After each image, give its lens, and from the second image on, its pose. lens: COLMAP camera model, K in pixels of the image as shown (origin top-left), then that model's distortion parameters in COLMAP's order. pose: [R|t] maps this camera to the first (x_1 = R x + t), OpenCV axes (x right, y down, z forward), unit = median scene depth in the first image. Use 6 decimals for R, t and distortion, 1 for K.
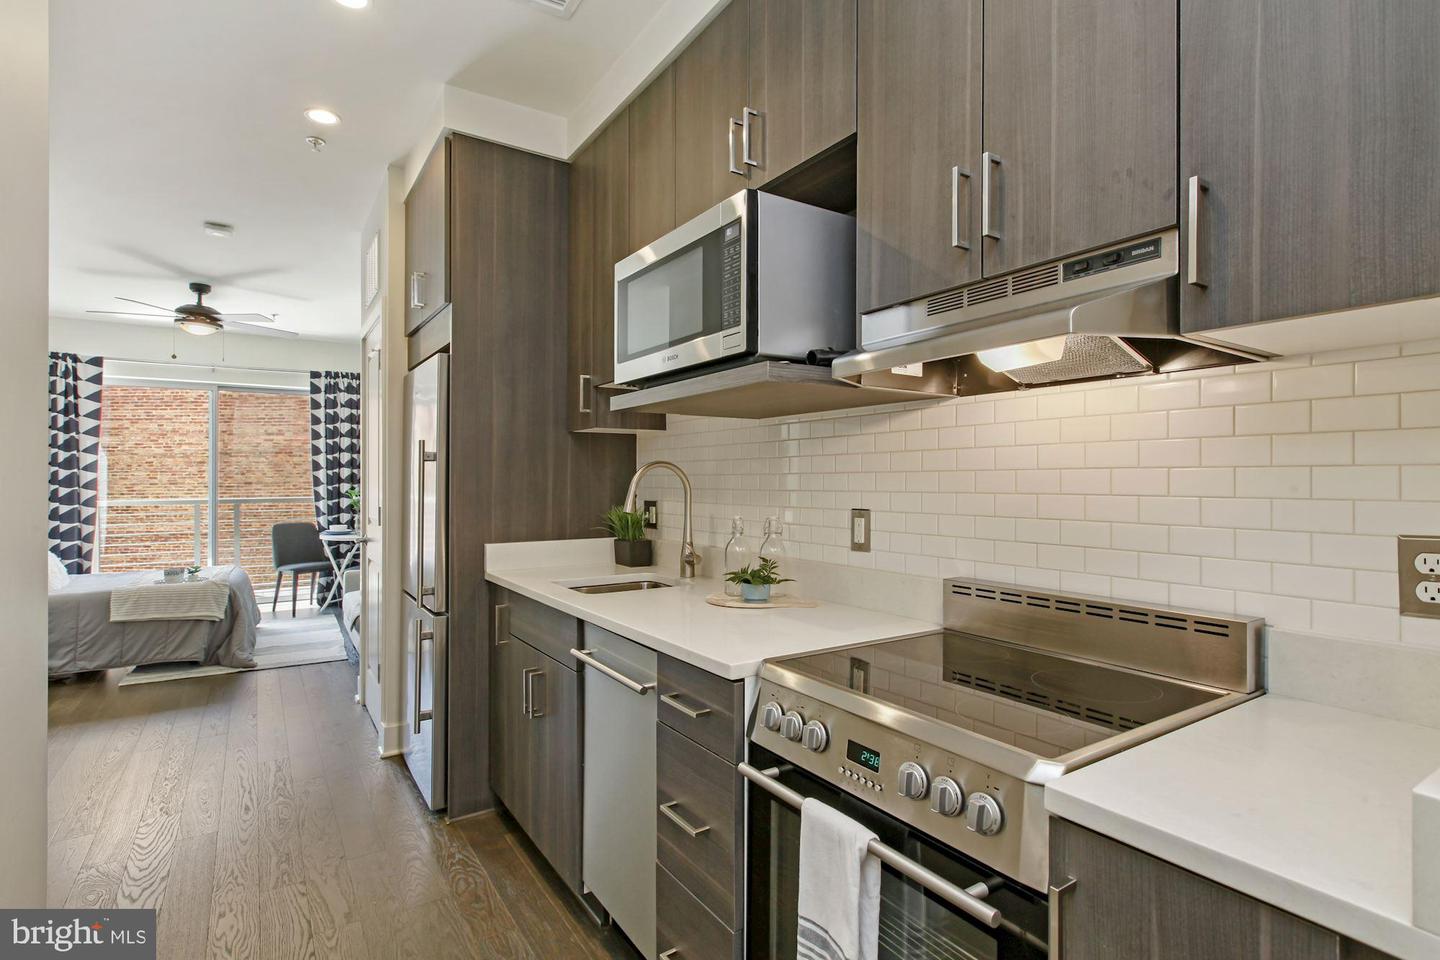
lens RADIAL K [[686.1, 0, 753.4], [0, 686.1, 469.0], [0, 0, 1]] dist [-0.032763, 0.002815]
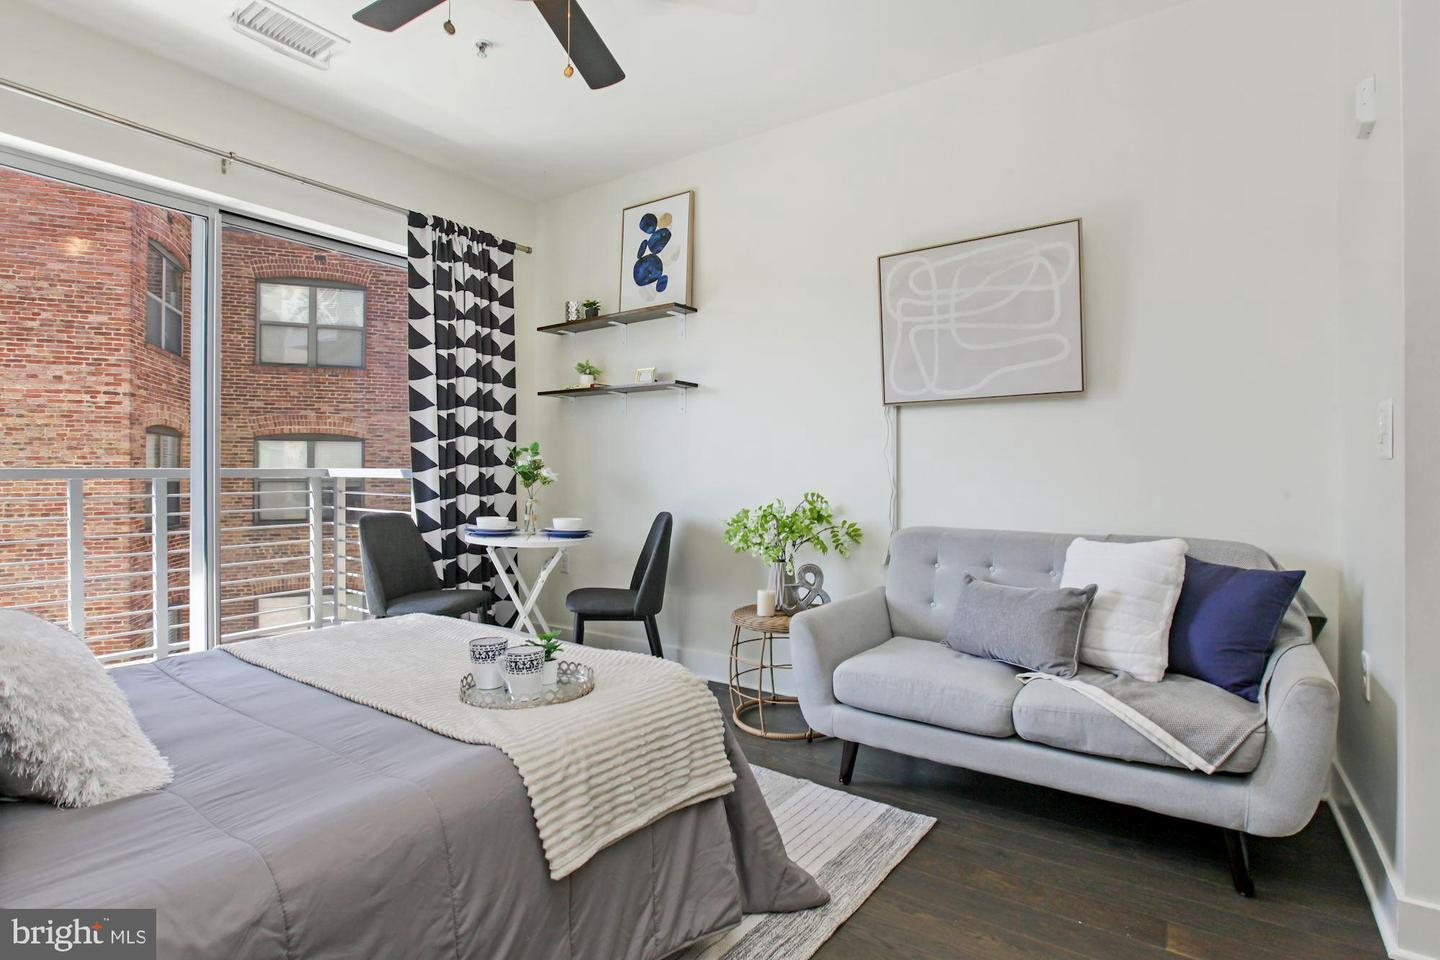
lens RADIAL K [[686.1, 0, 742.5], [0, 686.1, 476.4], [0, 0, 1]] dist [-0.032763, 0.002815]
pose [[0.934801, 0.003114, 0.355157, -0.597924], [-0.011164, 0.999725, 0.020618, 0.038516], [-0.354995, -0.023239, 0.934579, 0.438729]]
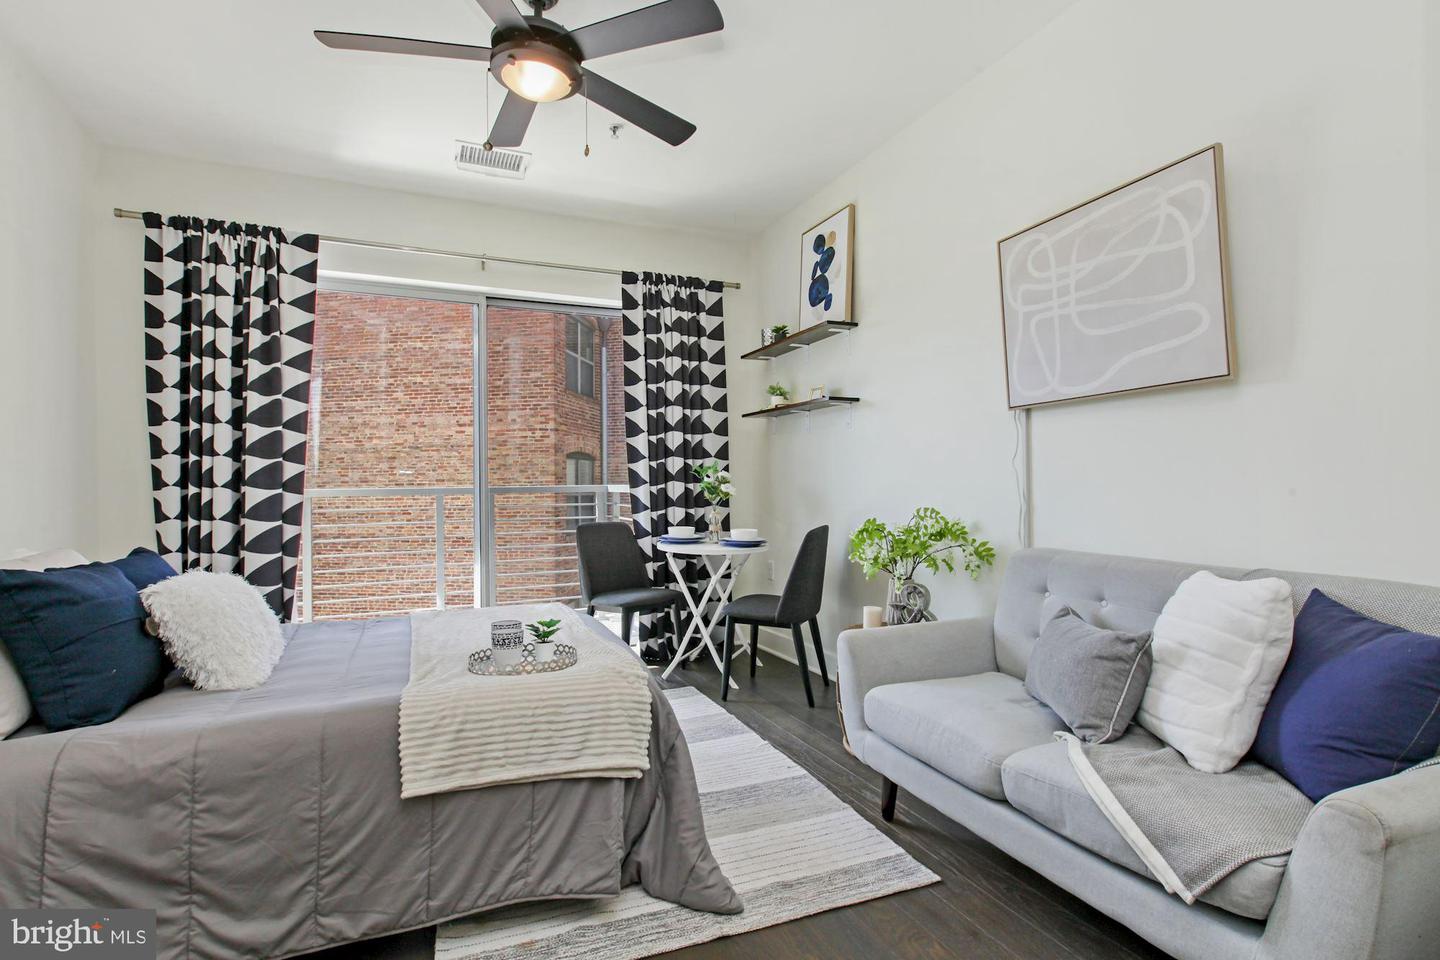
lens RADIAL K [[686.1, 0, 748.6], [0, 686.1, 491.2], [0, 0, 1]] dist [-0.032763, 0.002815]
pose [[0.984552, -0.003870, -0.175050, -0.435912], [0.008597, 0.999618, 0.026253, 0.035992], [0.174881, -0.027352, 0.984210, 0.414081]]
